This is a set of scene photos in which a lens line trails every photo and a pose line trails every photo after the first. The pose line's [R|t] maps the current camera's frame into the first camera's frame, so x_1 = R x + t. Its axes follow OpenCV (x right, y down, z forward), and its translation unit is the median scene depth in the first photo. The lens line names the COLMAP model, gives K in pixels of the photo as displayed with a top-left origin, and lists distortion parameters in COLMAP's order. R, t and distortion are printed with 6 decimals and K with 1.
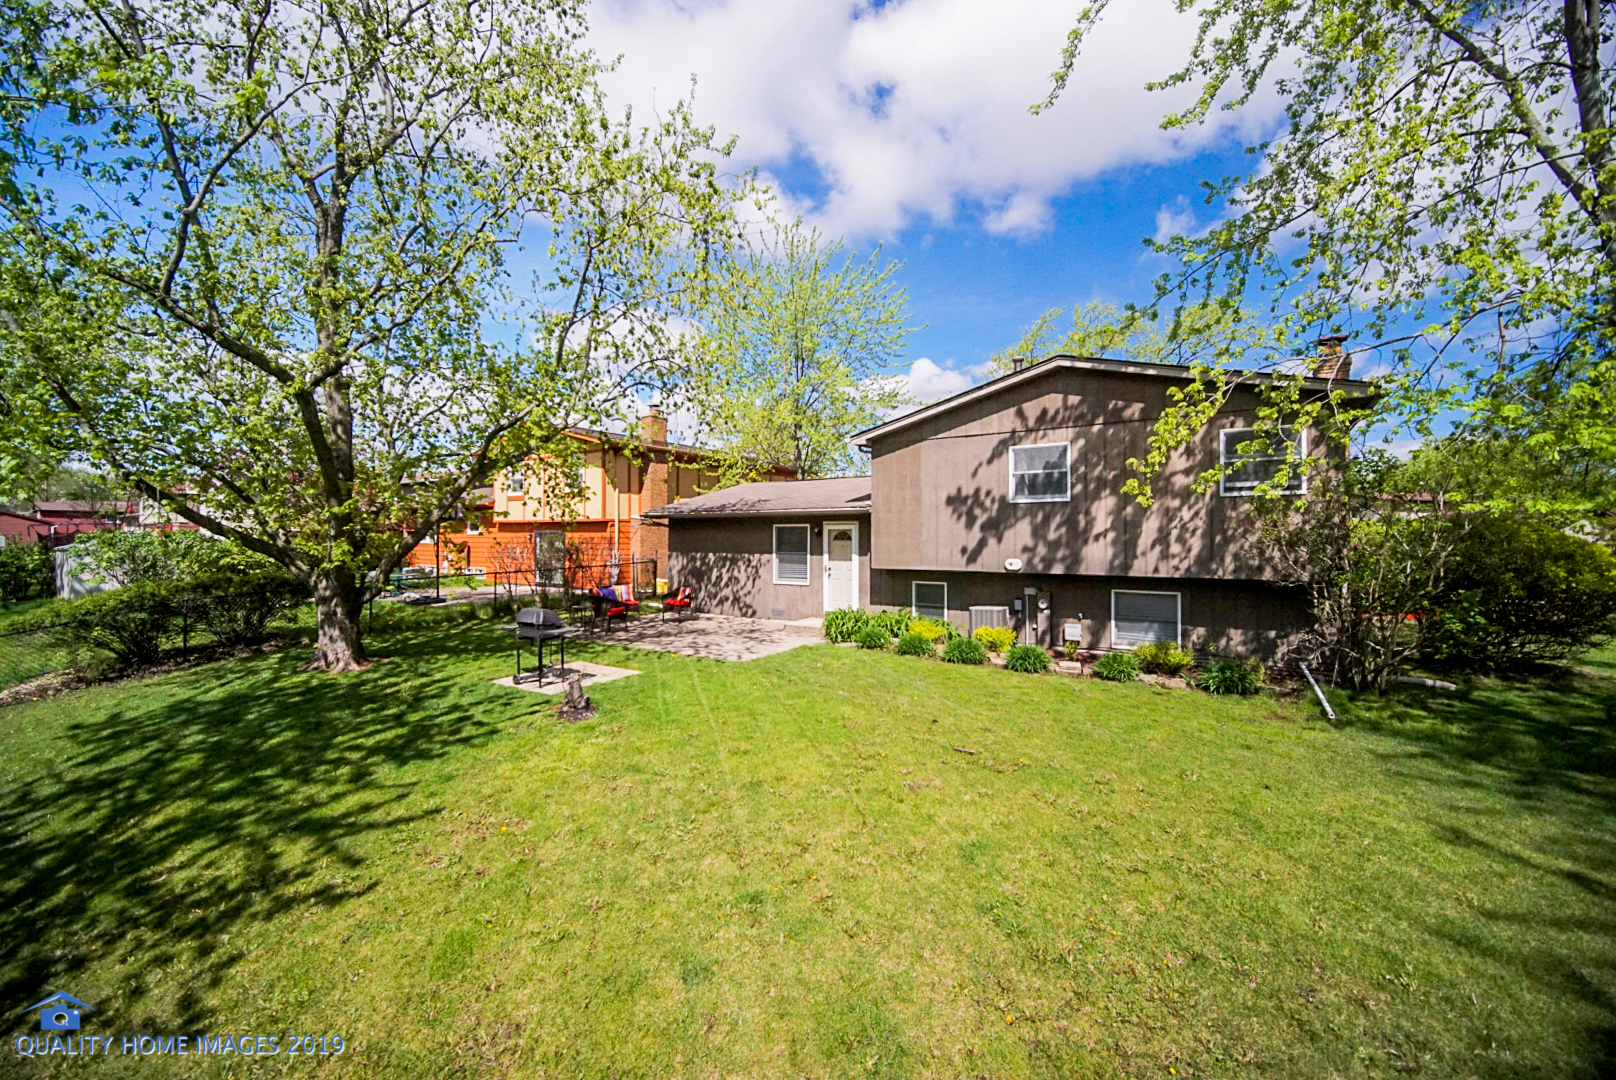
lens RADIAL K [[644.6, 0, 808.0], [0, 644.6, 540.0], [0, 0, 1]] dist [-0.001315, -0.000164]
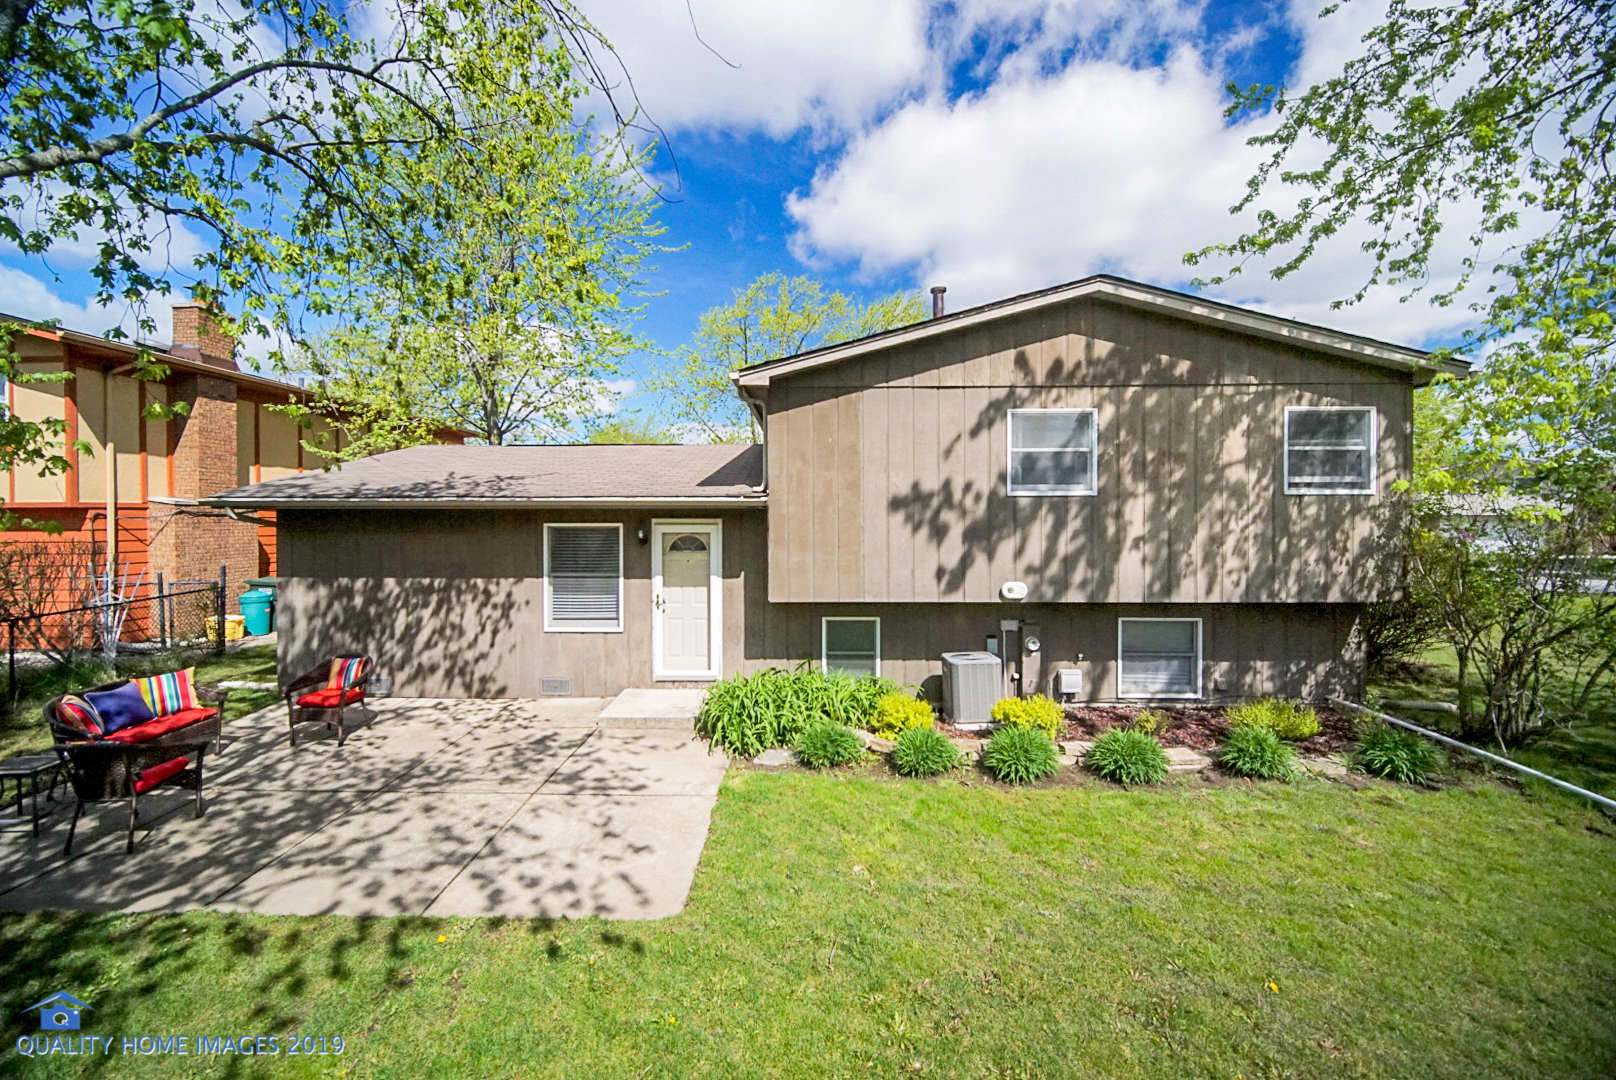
lens RADIAL K [[595.4, 0, 810.6], [0, 595.4, 519.8], [0, 0, 1]] dist [0.017435, -0.005911]
pose [[0.840820, -0.004094, 0.541299, -0.173706], [0.005323, 0.999986, -0.000706, -0.032832], [-0.541289, 0.003475, 0.840830, 0.576962]]
